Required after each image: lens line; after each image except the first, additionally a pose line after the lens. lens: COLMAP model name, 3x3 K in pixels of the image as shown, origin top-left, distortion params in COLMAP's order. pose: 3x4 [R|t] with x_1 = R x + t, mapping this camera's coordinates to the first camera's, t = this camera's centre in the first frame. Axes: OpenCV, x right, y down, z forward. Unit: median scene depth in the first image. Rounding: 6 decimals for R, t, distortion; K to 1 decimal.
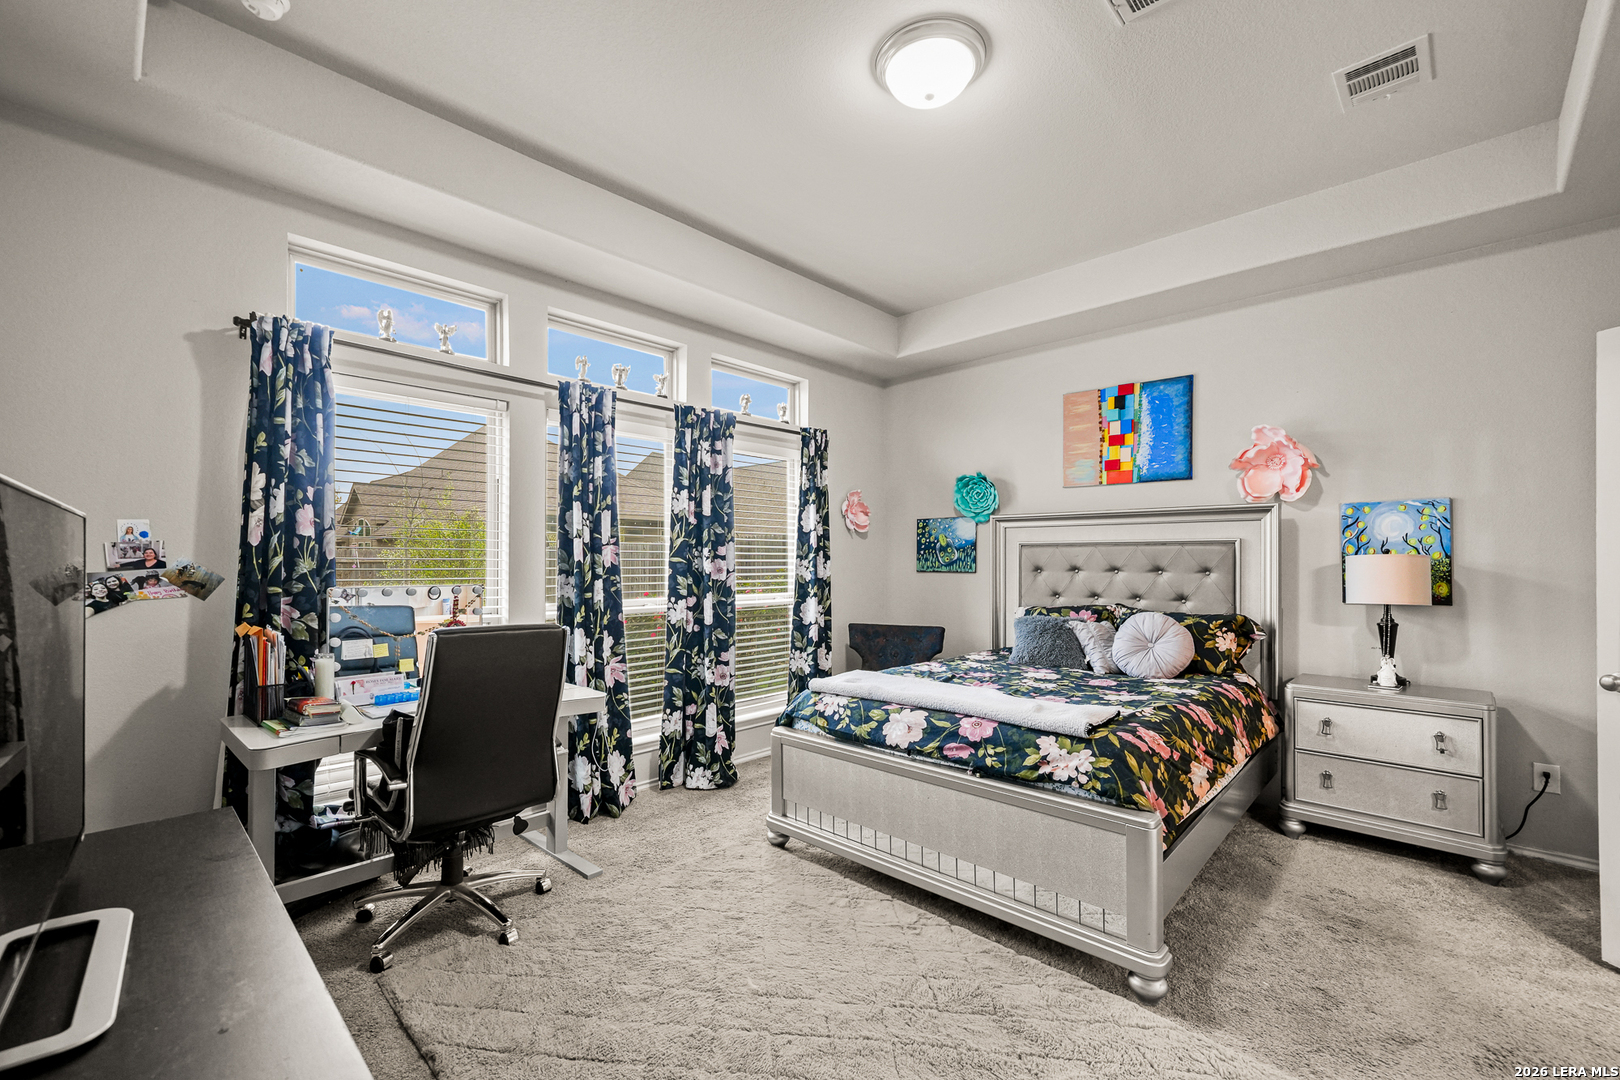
lens RADIAL K [[681.9, 0, 807.2], [0, 681.9, 553.9], [0, 0, 1]] dist [-0.000334, 0.000090]
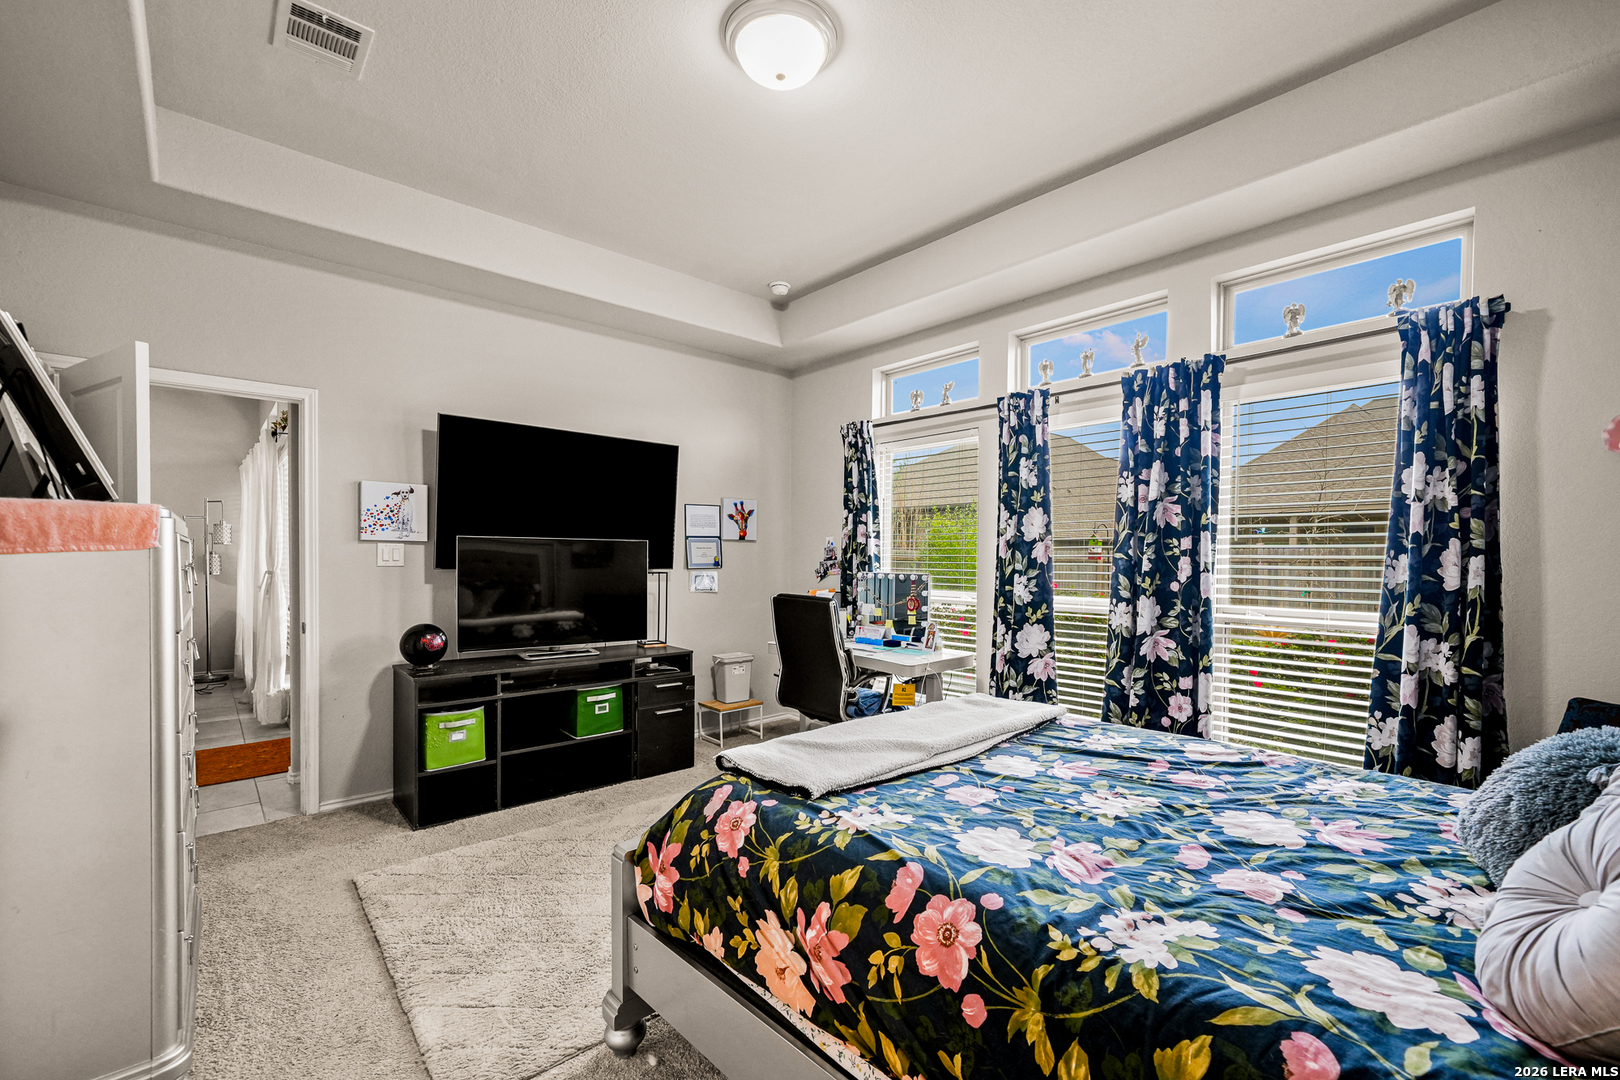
lens RADIAL K [[681.9, 0, 807.2], [0, 681.9, 553.9], [0, 0, 1]] dist [-0.000334, 0.000090]
pose [[-0.075503, -0.008128, -0.997112, 0.749709], [0.003343, 0.999959, -0.008405, 0.013404], [0.997140, -0.003968, -0.075473, 0.723237]]
